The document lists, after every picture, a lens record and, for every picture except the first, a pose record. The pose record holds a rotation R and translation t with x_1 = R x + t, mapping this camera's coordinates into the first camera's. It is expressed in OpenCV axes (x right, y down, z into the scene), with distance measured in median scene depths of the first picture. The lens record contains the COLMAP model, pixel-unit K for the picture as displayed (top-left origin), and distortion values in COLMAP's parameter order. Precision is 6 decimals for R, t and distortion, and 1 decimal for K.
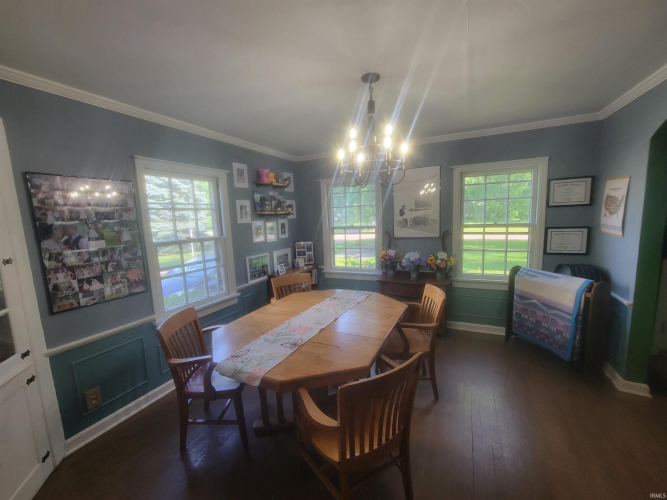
lens RADIAL K [[272.8, 0, 333.1], [0, 272.8, 251.1], [0, 0, 1]] dist [-0.001224, -0.000170]
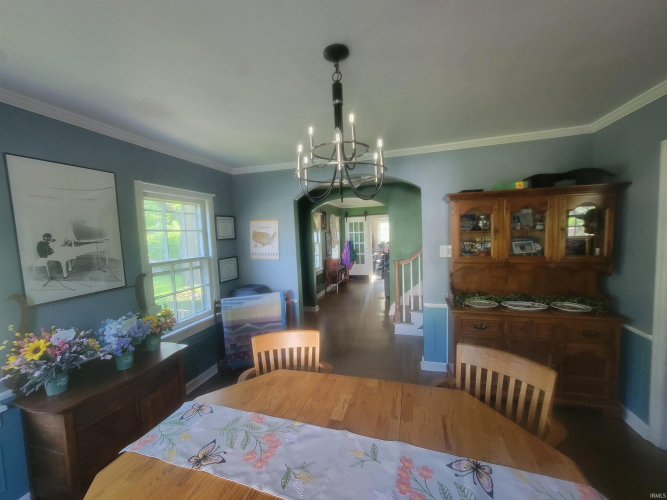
lens RADIAL K [[272.8, 0, 333.1], [0, 272.8, 251.2], [0, 0, 1]] dist [-0.001224, -0.000170]
pose [[-0.151232, -0.020323, 0.988289, -0.343384], [0.174385, 0.983559, 0.046911, -0.087851], [-0.972995, 0.179438, -0.145201, 0.702781]]
